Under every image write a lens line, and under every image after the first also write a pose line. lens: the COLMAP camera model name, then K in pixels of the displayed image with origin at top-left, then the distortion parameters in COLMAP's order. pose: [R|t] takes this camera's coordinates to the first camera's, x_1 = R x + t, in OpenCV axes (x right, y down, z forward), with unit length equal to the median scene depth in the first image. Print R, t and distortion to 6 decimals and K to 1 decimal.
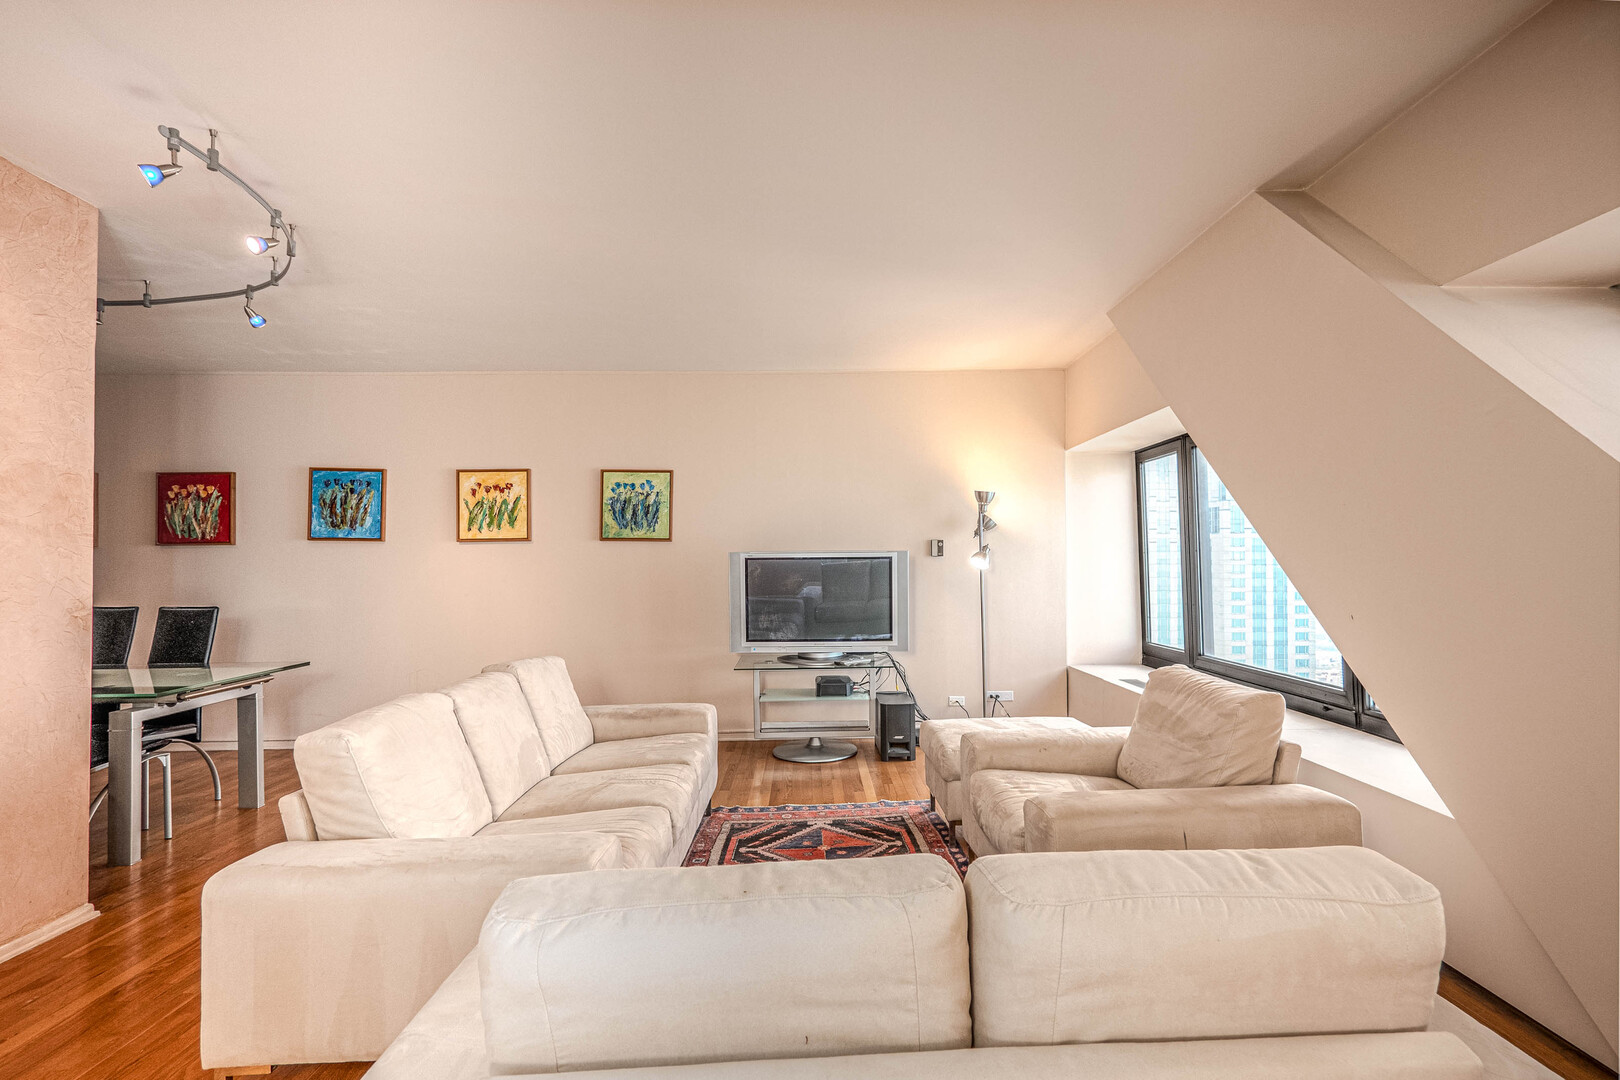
lens RADIAL K [[802.6, 0, 837.1], [0, 802.6, 544.3], [0, 0, 1]] dist [-0.002117, 0.001763]
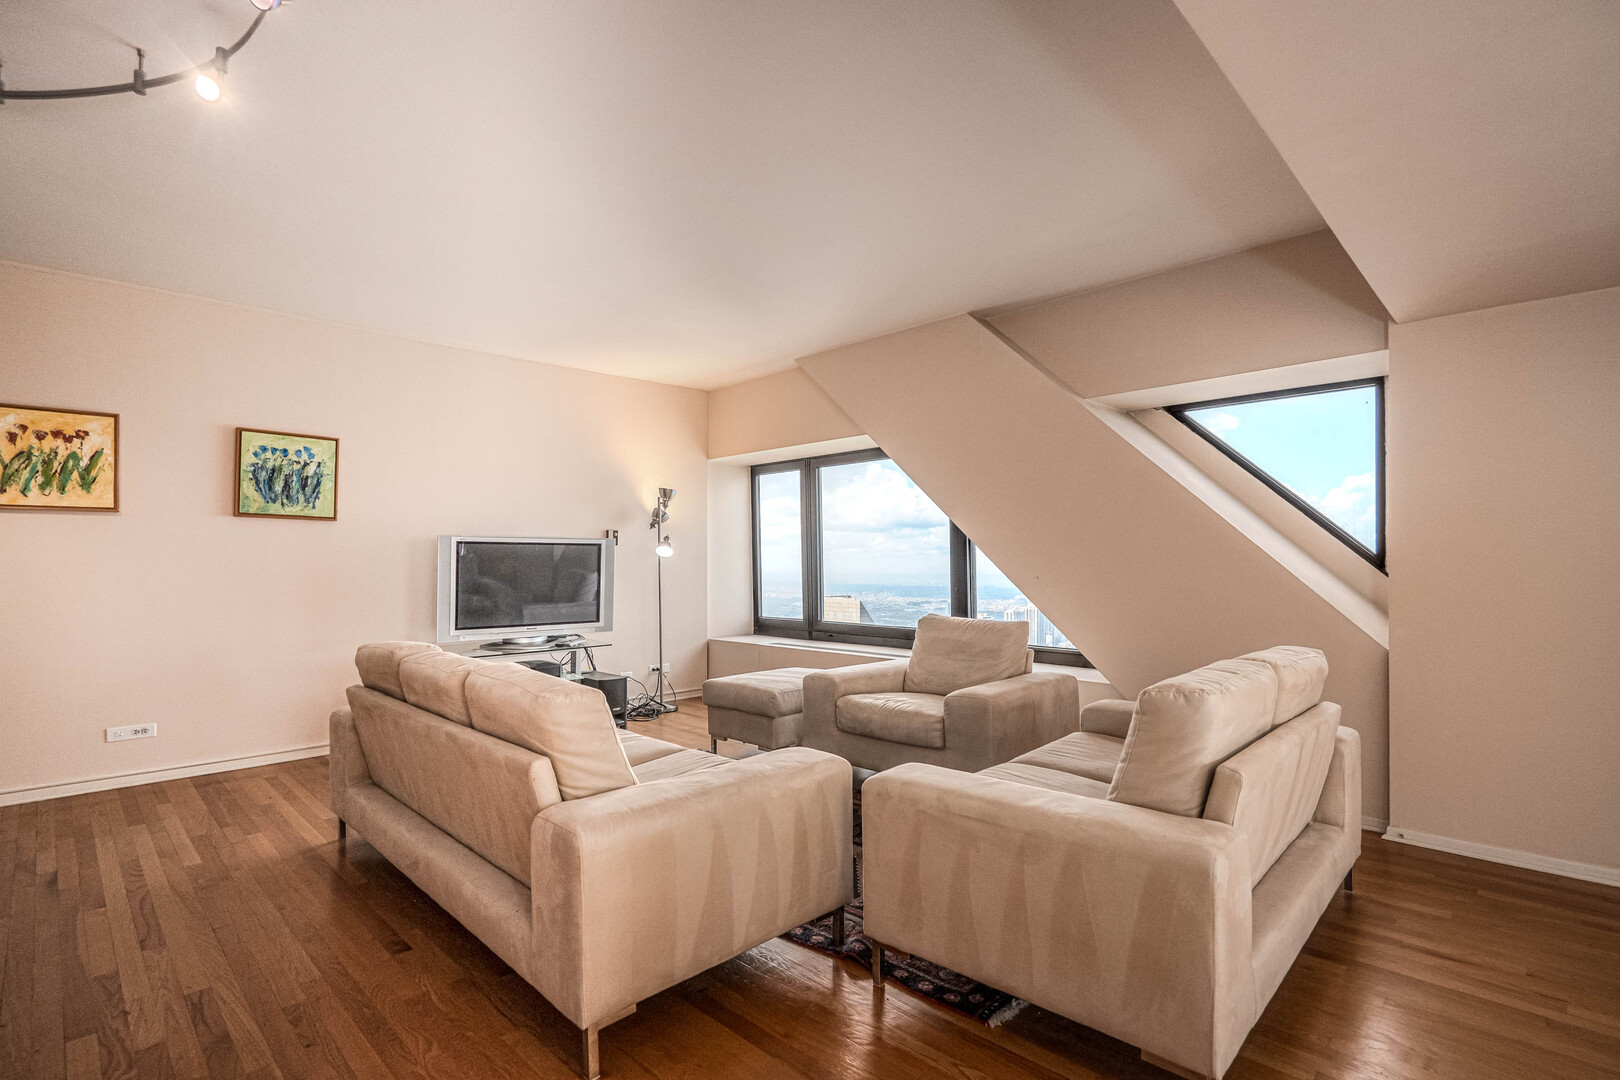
lens RADIAL K [[774.0, 0, 796.7], [0, 774.0, 550.4], [0, 0, 1]] dist [-0.004665, -0.000383]
pose [[0.732683, 0.017627, 0.680342, -0.408169], [-0.018617, 0.999810, -0.005855, 0.023688], [-0.680316, -0.008376, 0.732871, 0.056846]]
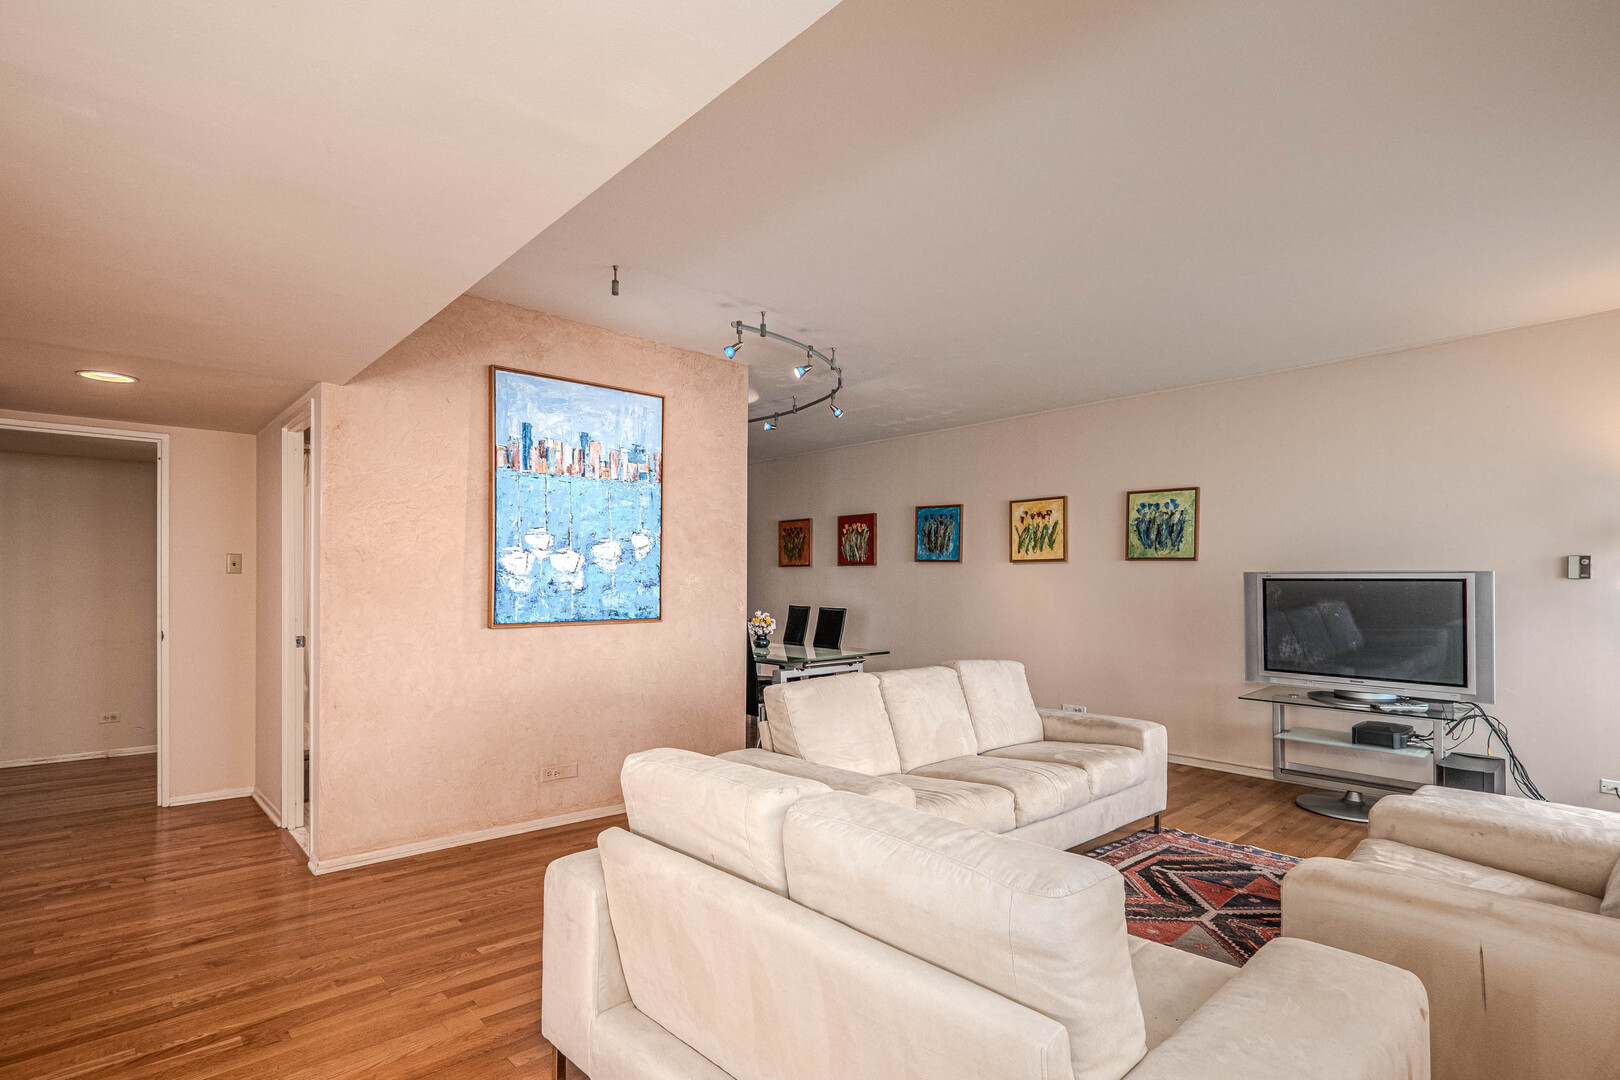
lens RADIAL K [[802.6, 0, 787.2], [0, 802.6, 570.7], [0, 0, 1]] dist [-0.002117, 0.001763]
pose [[0.626962, 0.002277, -0.779046, 0.238677], [0.006509, 0.999946, 0.008161, -0.002628], [0.779023, -0.010188, 0.626913, 0.006773]]
